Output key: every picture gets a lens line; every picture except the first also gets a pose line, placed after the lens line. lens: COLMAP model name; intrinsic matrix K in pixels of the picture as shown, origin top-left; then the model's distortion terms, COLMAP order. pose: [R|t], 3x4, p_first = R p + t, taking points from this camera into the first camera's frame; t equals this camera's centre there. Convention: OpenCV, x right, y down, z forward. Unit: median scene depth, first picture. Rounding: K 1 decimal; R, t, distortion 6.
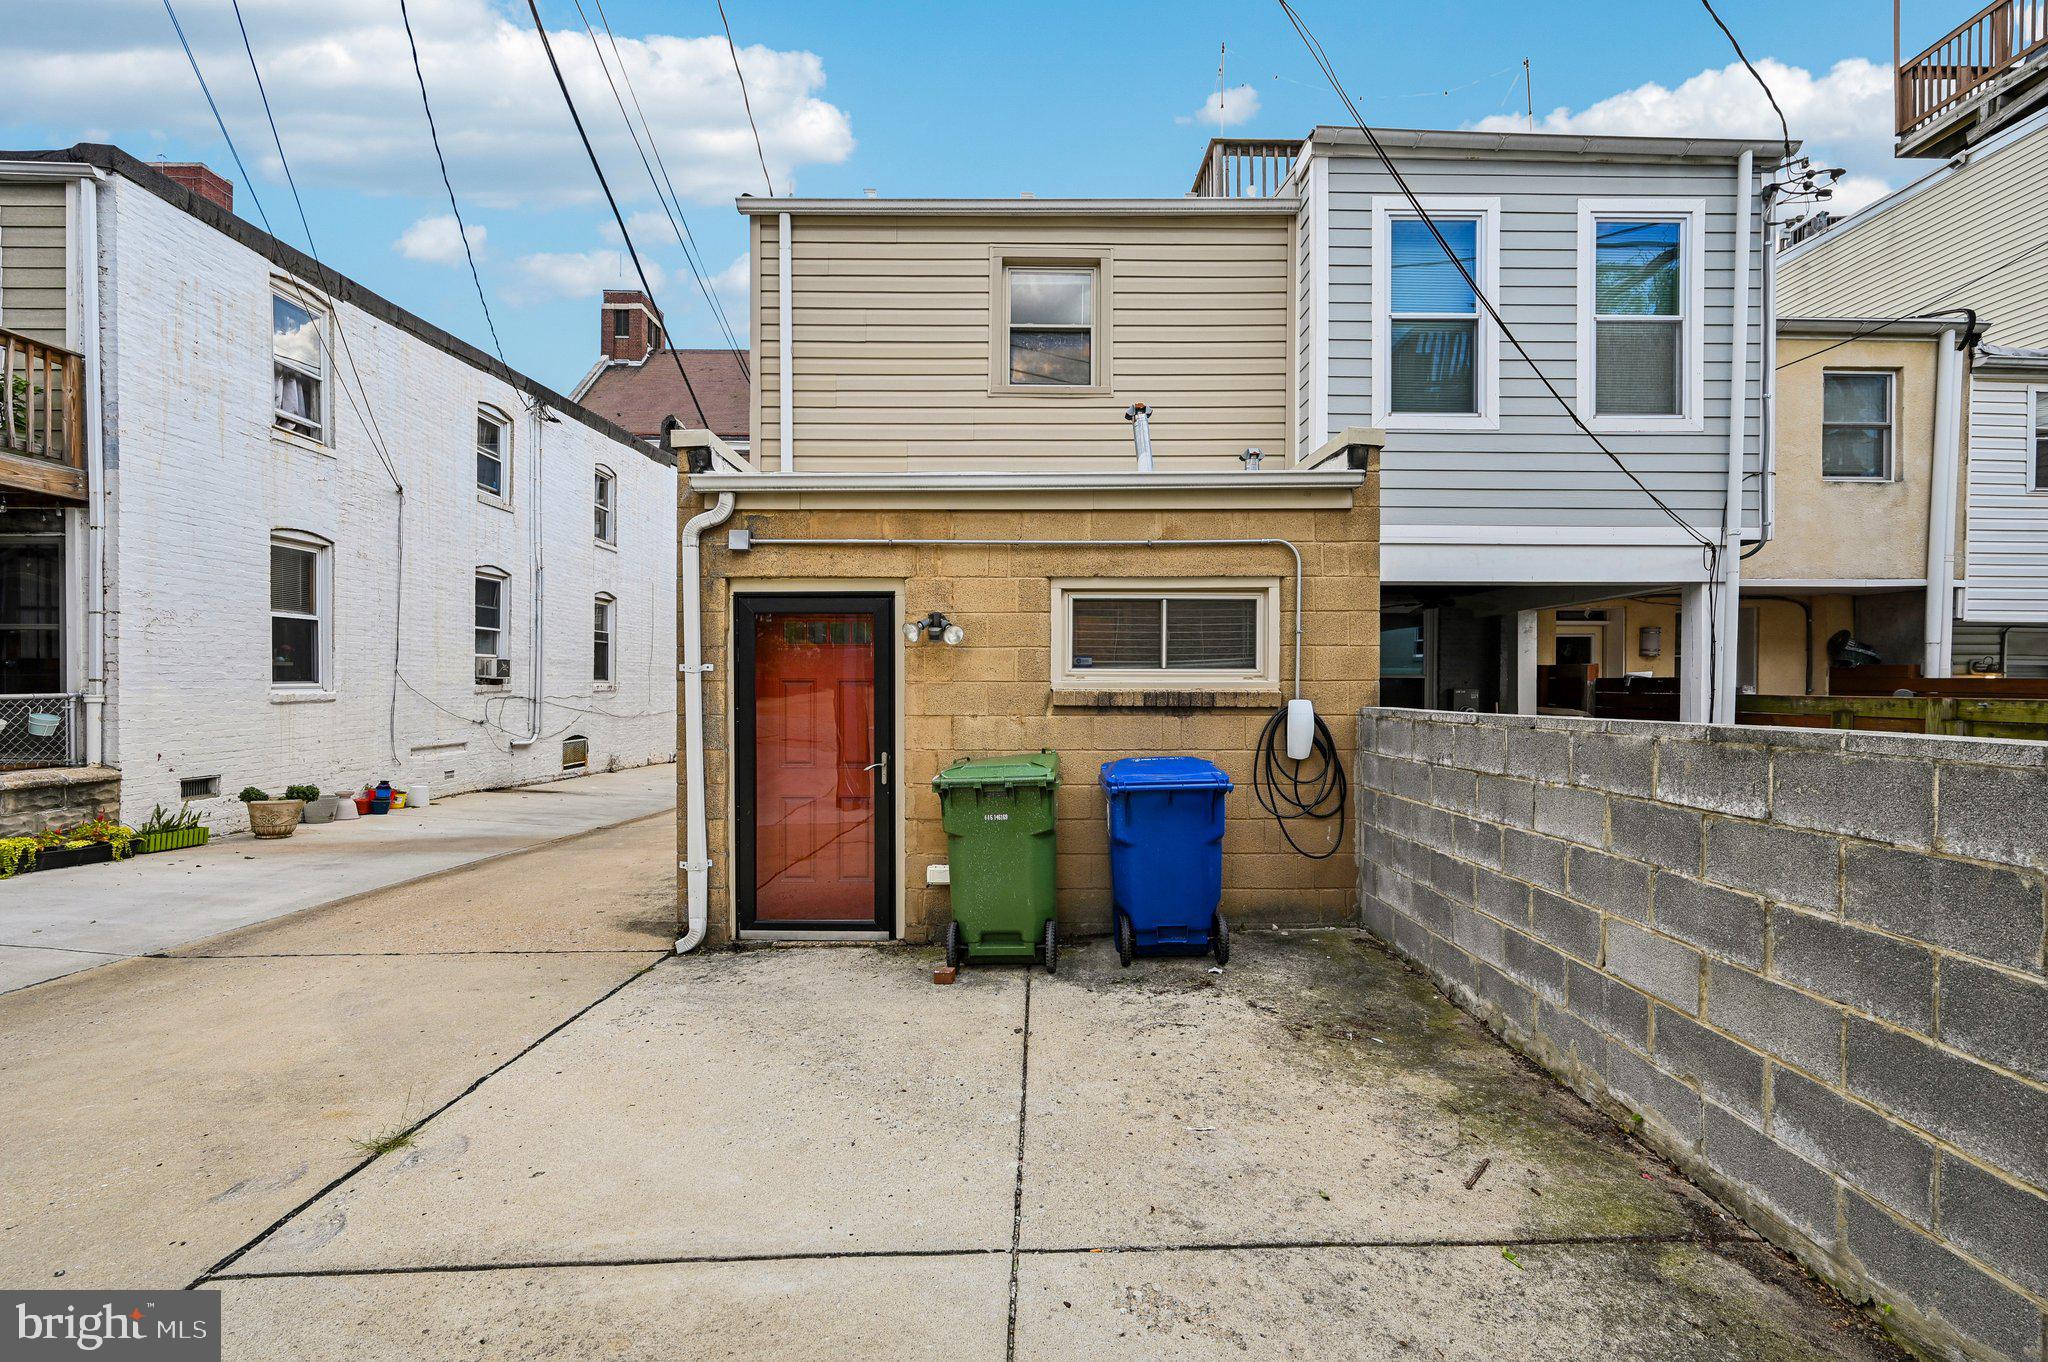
lens RADIAL K [[829.7, 0, 1025.5], [0, 829.7, 688.6], [0, 0, 1]] dist [-0.001353, 0.000319]
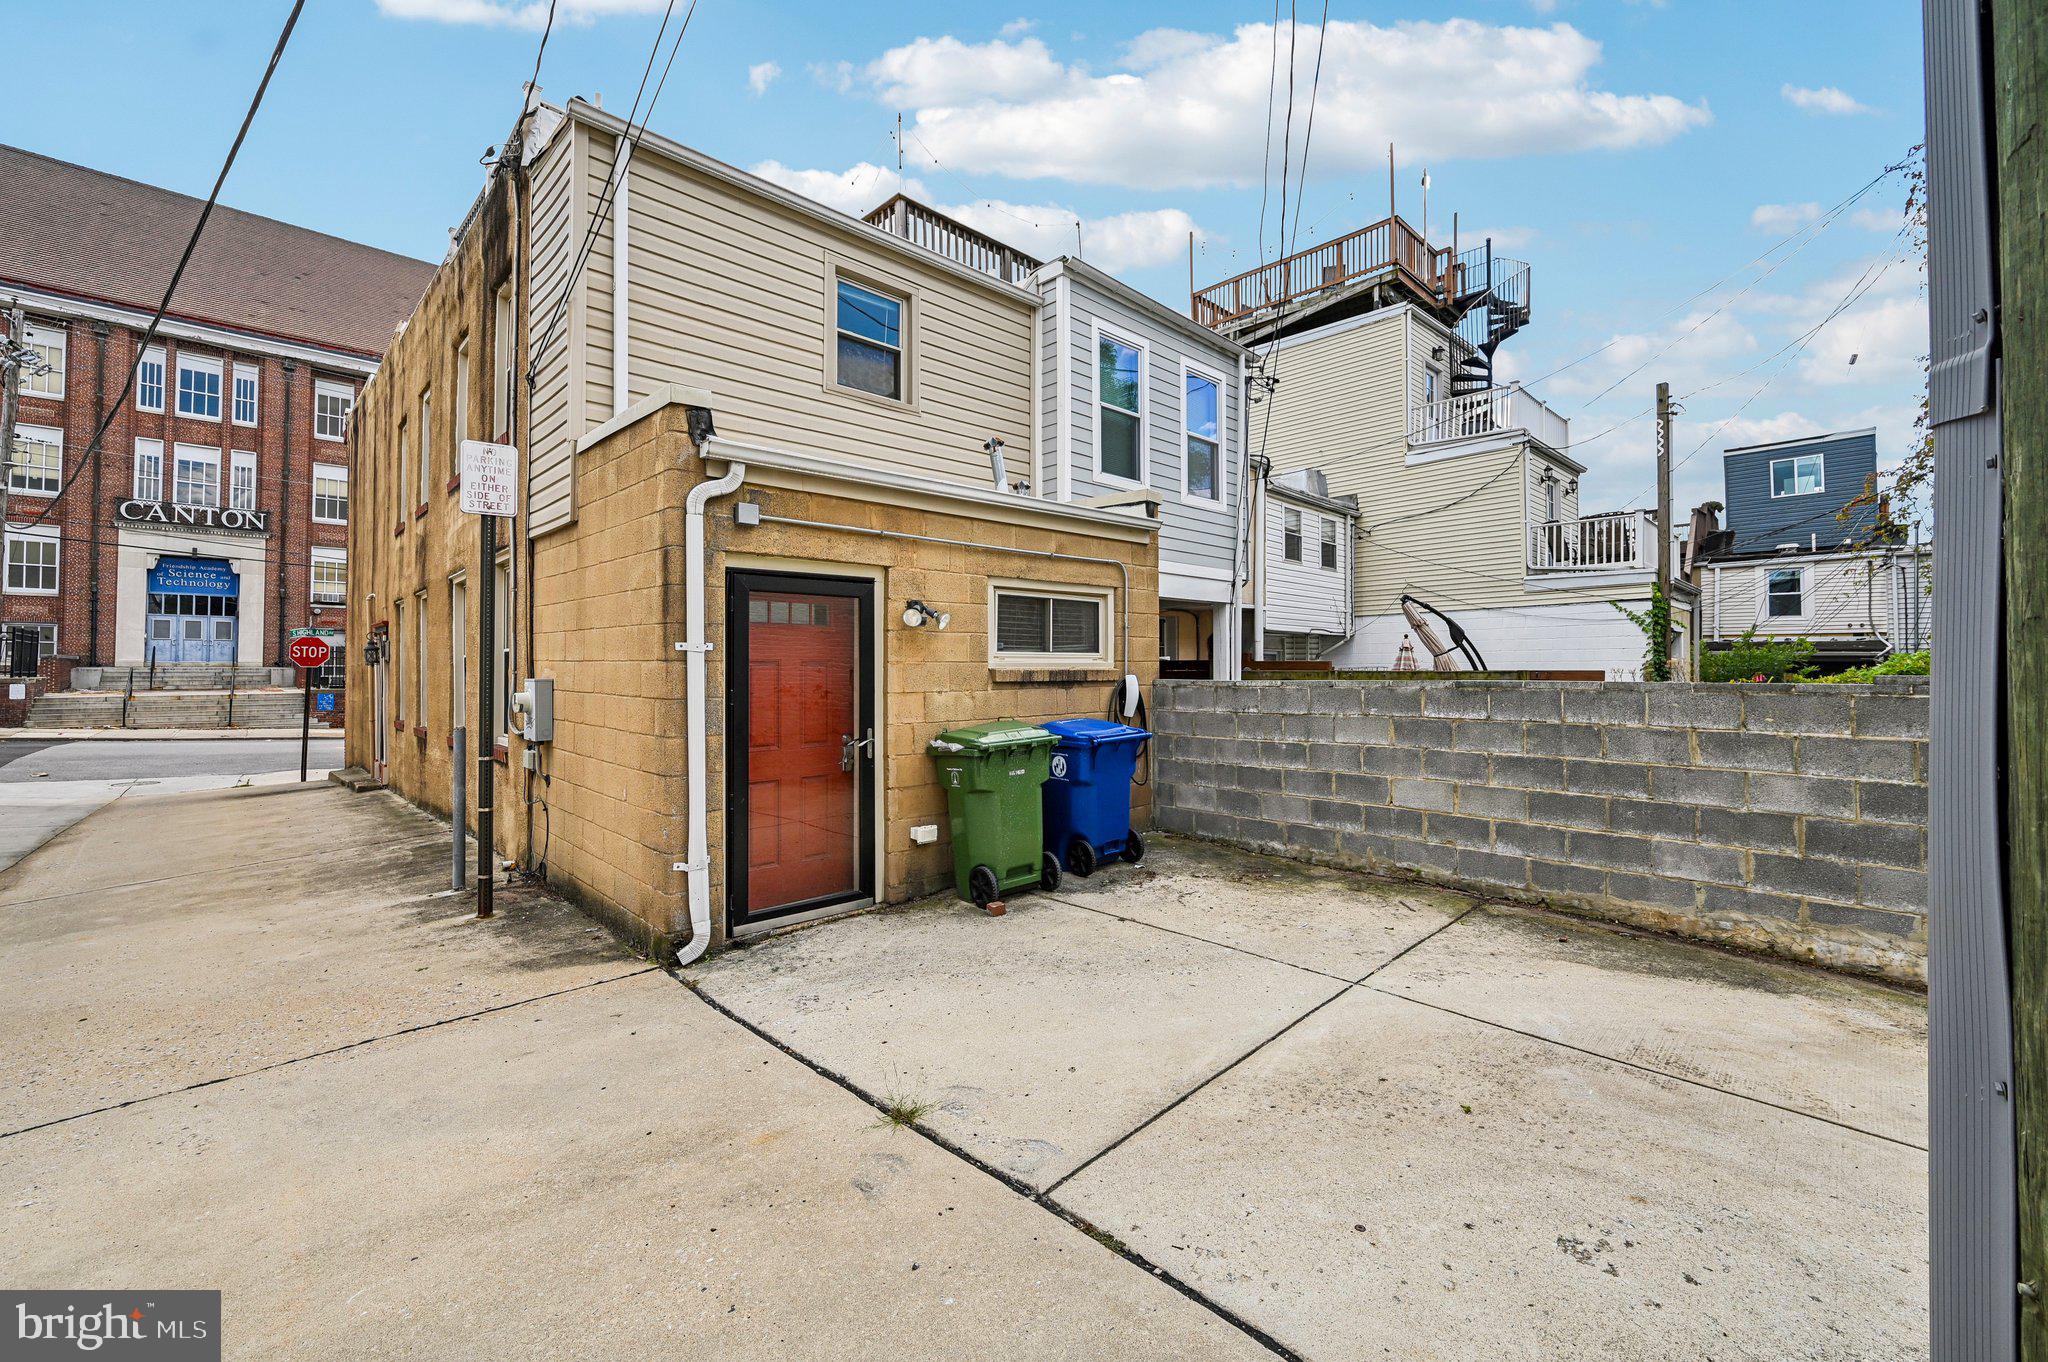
lens RADIAL K [[837.9, 0, 1027.5], [0, 837.9, 650.7], [0, 0, 1]] dist [-0.000522, 0.000105]
pose [[0.722086, 0.009985, 0.691731, -0.778270], [0.008130, 0.999704, -0.022917, 0.003318], [-0.691756, 0.022172, 0.721791, 0.081589]]
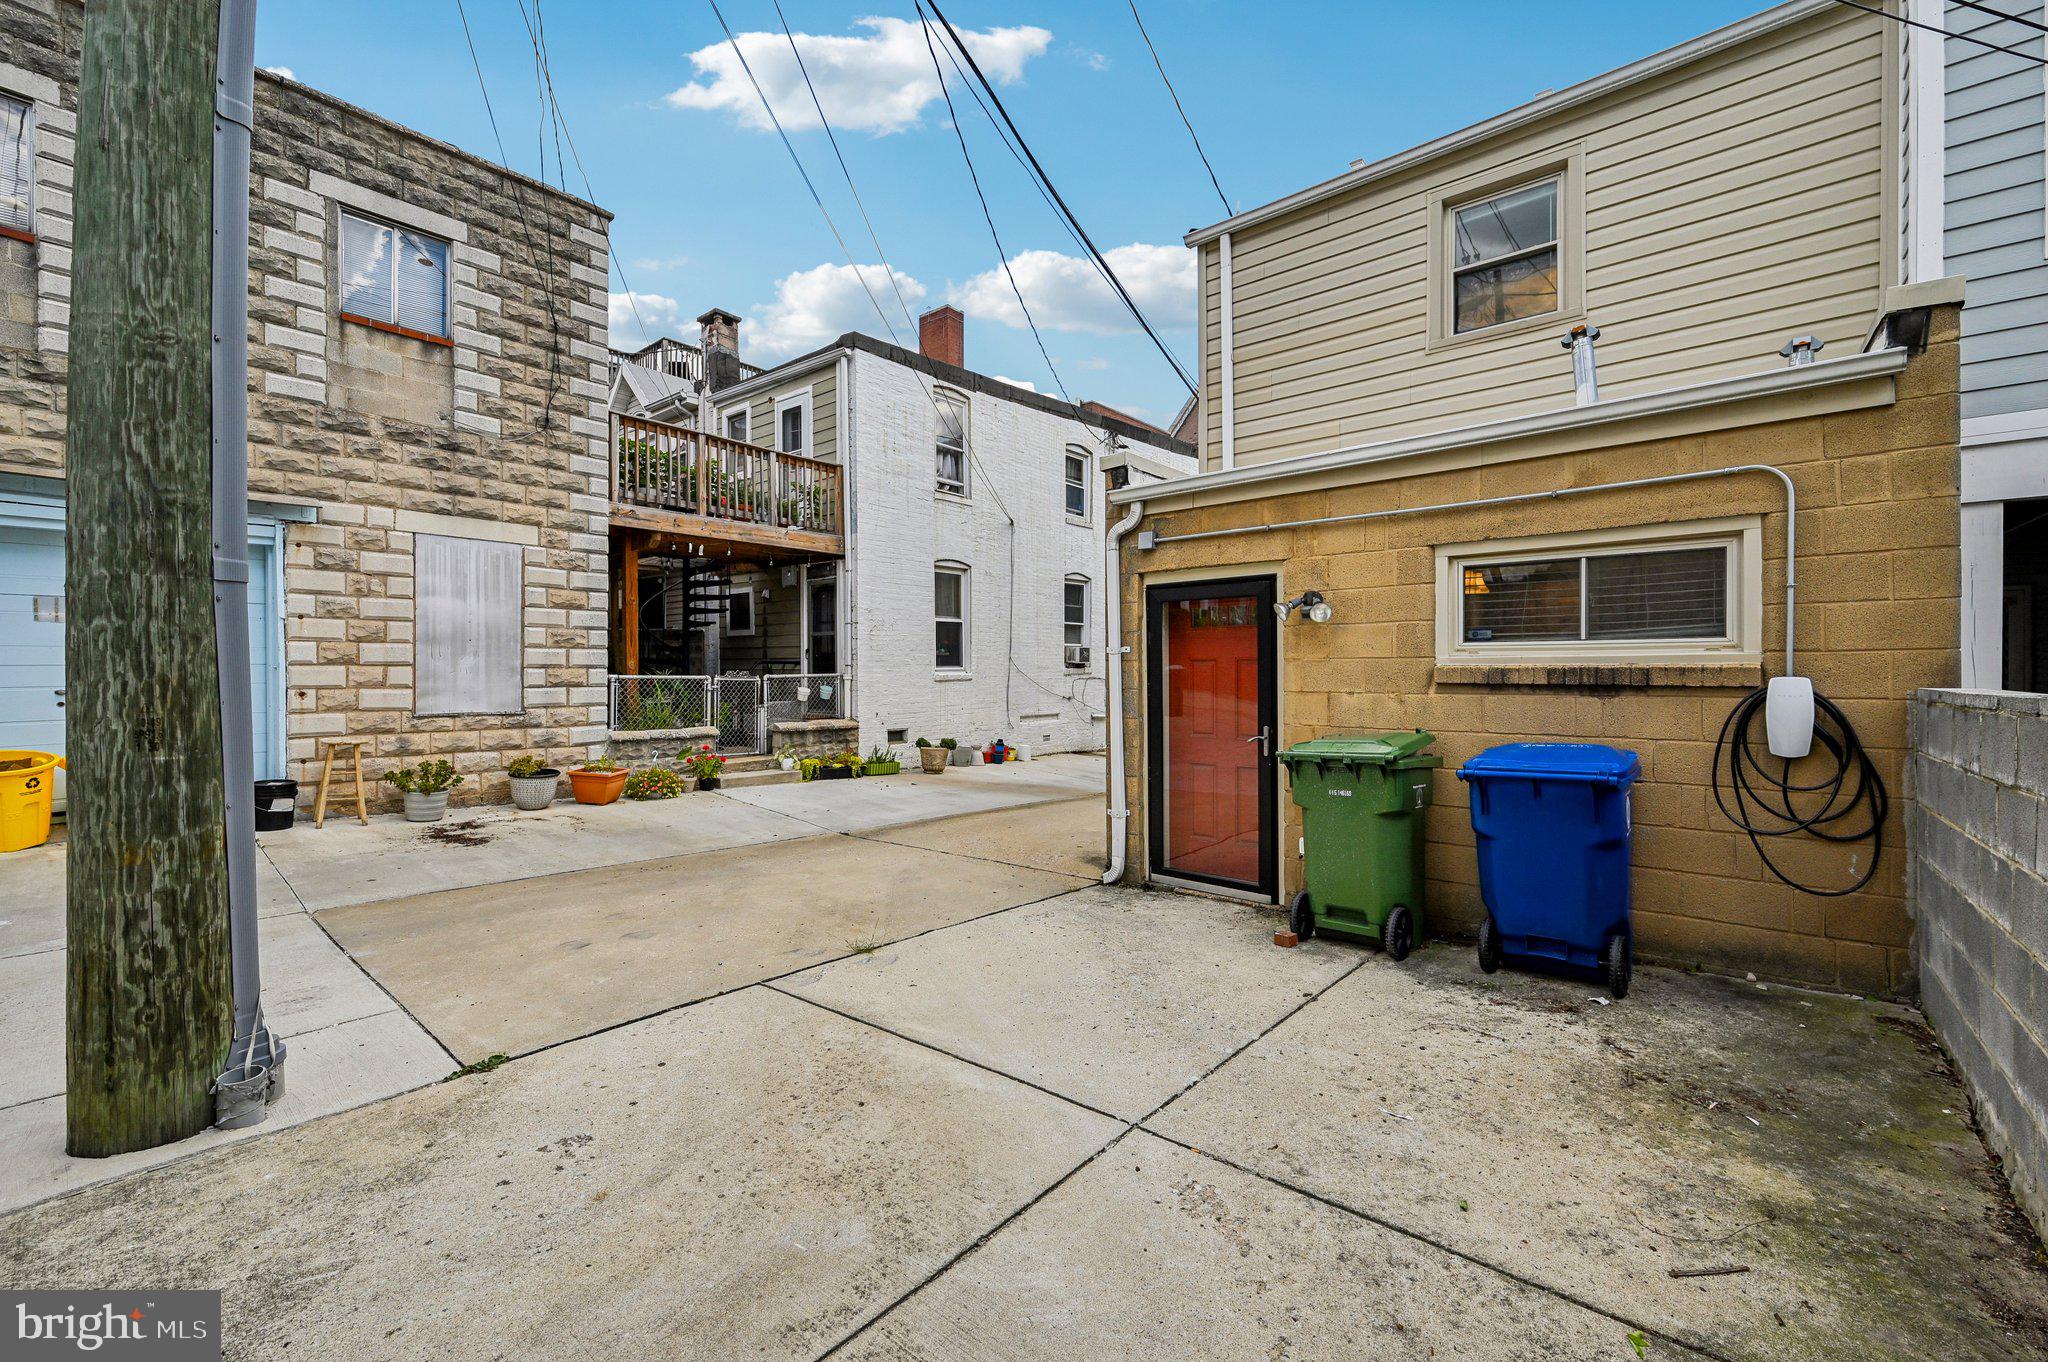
lens RADIAL K [[830.8, 0, 1021.2], [0, 830.8, 672.4], [0, 0, 1]] dist [-0.000602, 0.000089]
pose [[0.758457, -0.001858, -0.651721, 0.288201], [0.001073, 0.999998, -0.001602, 0.009517], [0.651722, 0.000516, 0.758457, -0.010290]]
